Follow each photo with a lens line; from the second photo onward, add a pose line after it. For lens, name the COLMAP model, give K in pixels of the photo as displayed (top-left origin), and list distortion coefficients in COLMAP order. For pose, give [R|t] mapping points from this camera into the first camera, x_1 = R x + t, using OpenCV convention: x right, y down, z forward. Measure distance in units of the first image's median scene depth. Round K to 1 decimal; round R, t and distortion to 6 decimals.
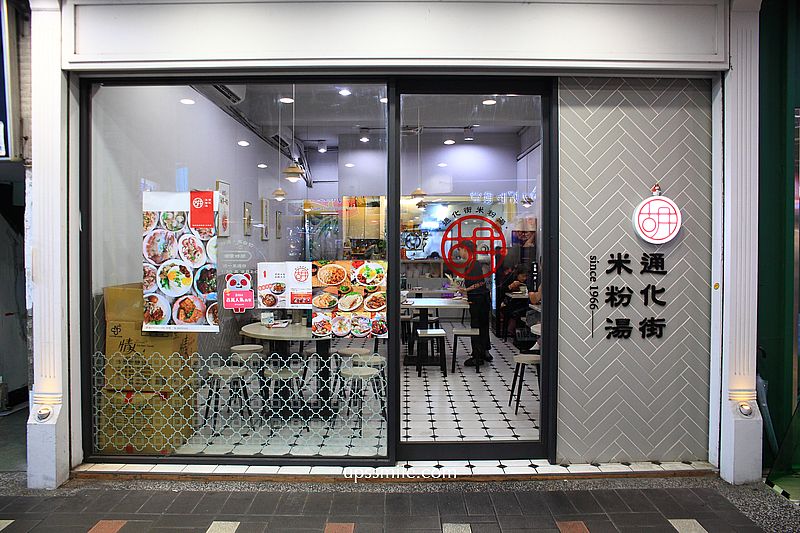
lens RADIAL K [[541.2, 0, 396.2], [0, 541.2, 249.0], [0, 0, 1]] dist [-0.077542, 0.002182]
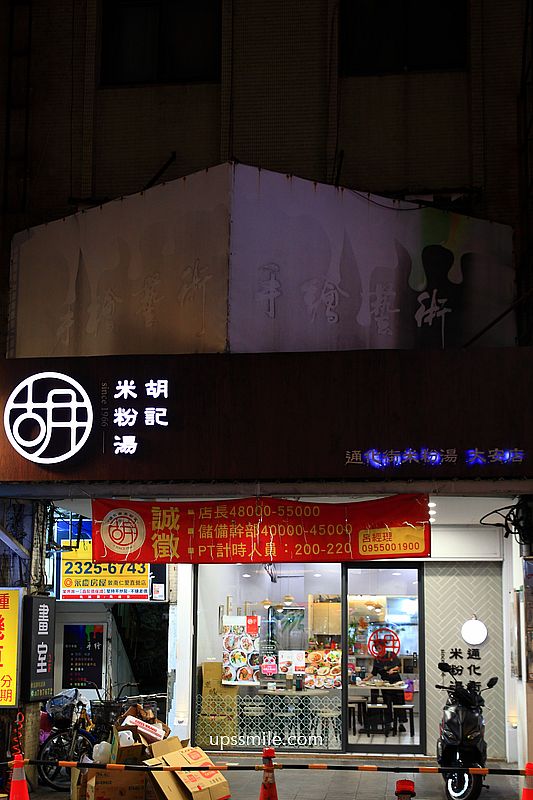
lens RADIAL K [[954.5, 0, 263.8], [0, 954.5, 498.2], [0, 0, 1]] dist [0.011275, -0.001576]
pose [[0.992410, -0.007895, -0.122718, 0.141337], [-0.010859, 0.988412, -0.151403, 0.001249], [0.122492, 0.151587, 0.980825, -2.701694]]
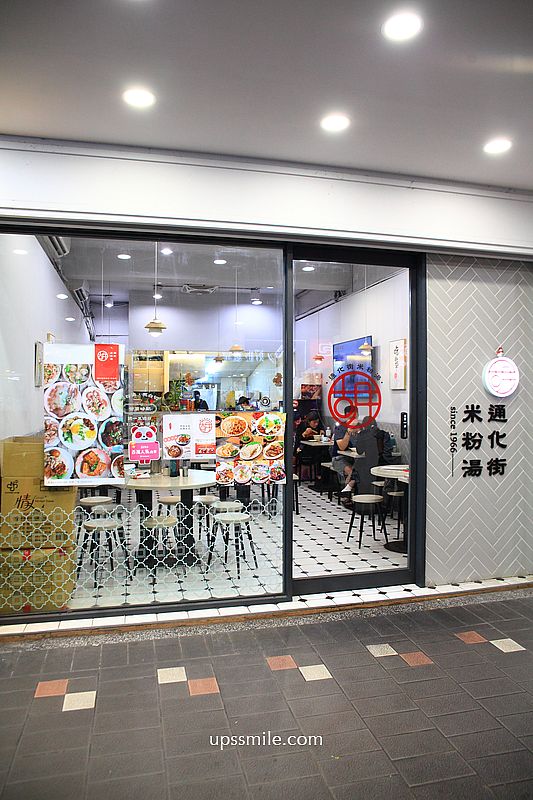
lens RADIAL K [[516.8, 0, 243.1], [0, 516.8, 397.4], [0, 0, 1]] dist [-0.077675, -0.000285]
pose [[0.976450, -0.000391, 0.215742, -0.320599], [0.002172, 0.999966, -0.008016, -0.000177], [-0.215731, 0.008296, 0.976418, 0.004548]]
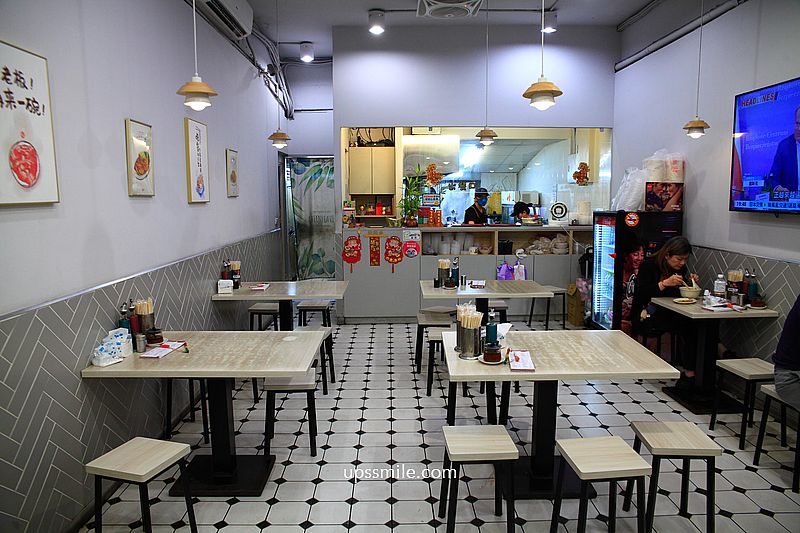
lens RADIAL K [[516.8, 0, 400.0], [0, 516.8, 266.5], [0, 0, 1]] dist [-0.077675, -0.000285]
pose [[0.999508, -0.009860, 0.029777, -0.150647], [0.006008, 0.991913, 0.126778, -0.038813], [-0.030787, -0.126537, 0.991484, 1.181172]]
